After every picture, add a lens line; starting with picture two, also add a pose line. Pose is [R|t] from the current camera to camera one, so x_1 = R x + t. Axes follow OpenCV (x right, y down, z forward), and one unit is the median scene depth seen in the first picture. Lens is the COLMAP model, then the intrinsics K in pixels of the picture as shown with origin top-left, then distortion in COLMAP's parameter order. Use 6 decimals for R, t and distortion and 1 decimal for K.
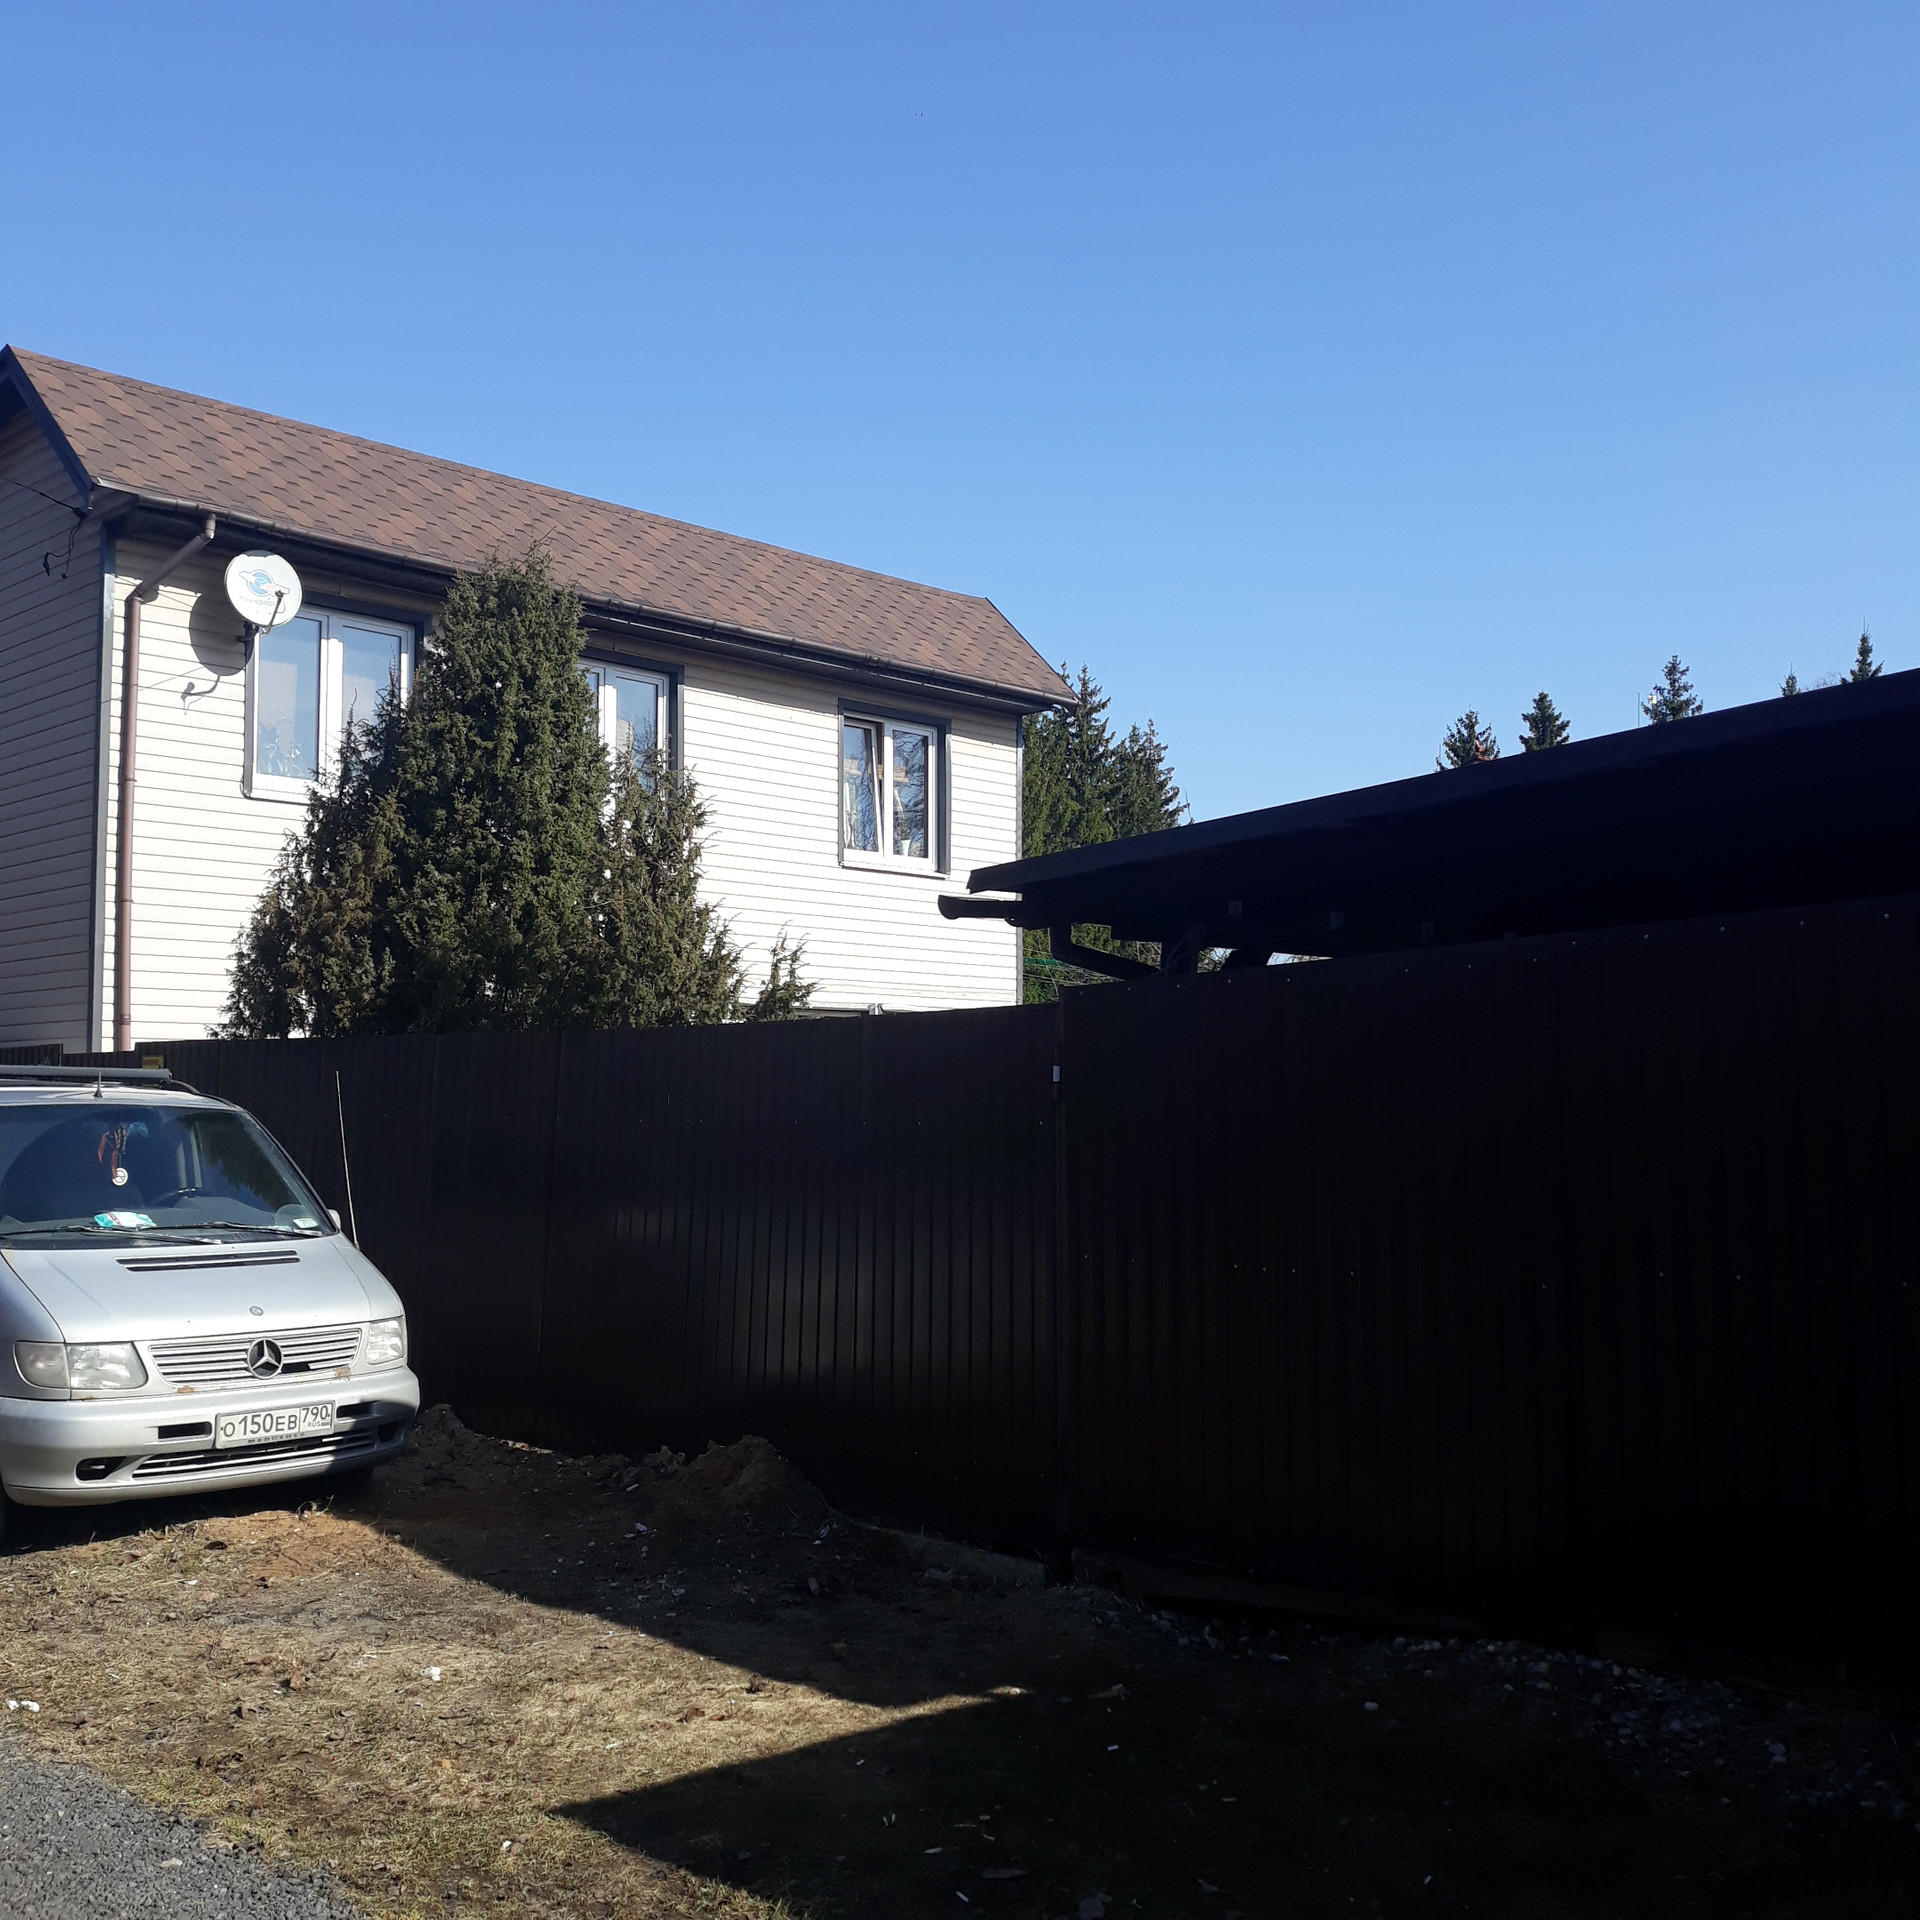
lens RADIAL K [[2119.7, 0, 960.0], [0, 2119.7, 960.0], [0, 0, 1]] dist [-0.018798, 0.026349]
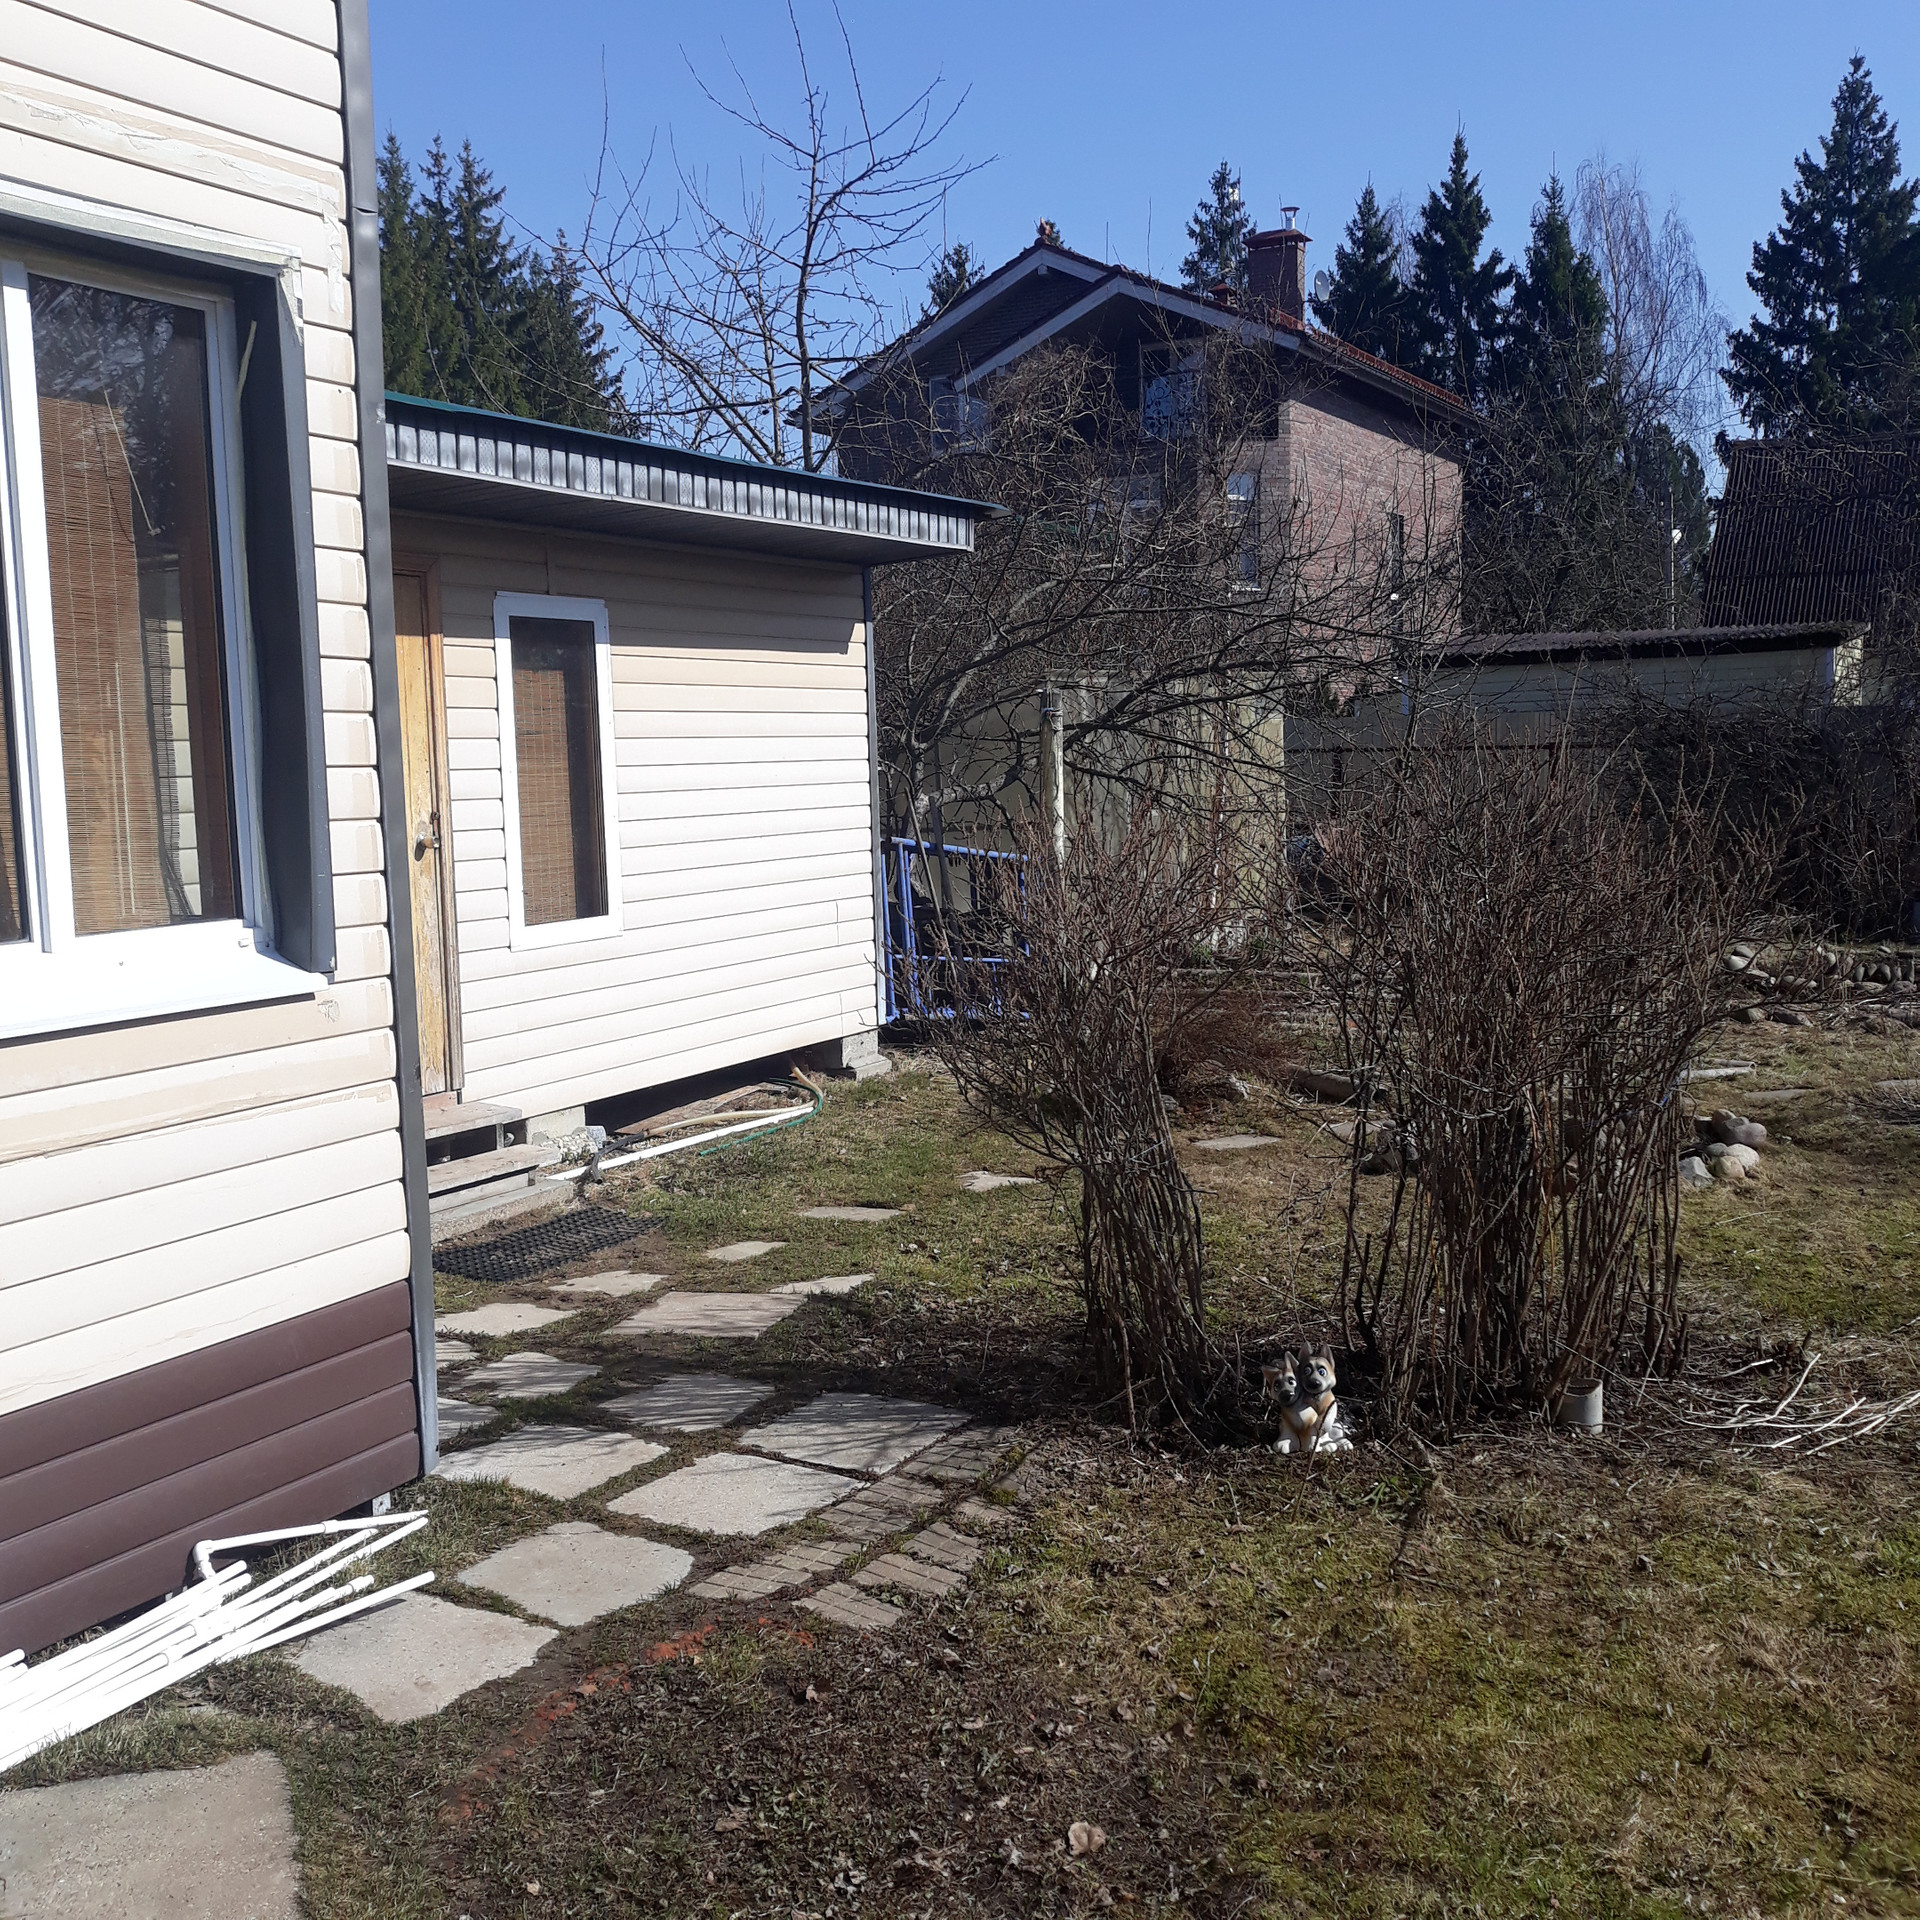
lens RADIAL K [[2119.7, 0, 960.0], [0, 2119.7, 960.0], [0, 0, 1]] dist [-0.018798, 0.026349]
pose [[0.960861, -0.057395, 0.271020, 0.009158], [0.010107, 0.984914, 0.172749, 0.013326], [-0.276846, -0.163248, 0.946946, 0.228530]]
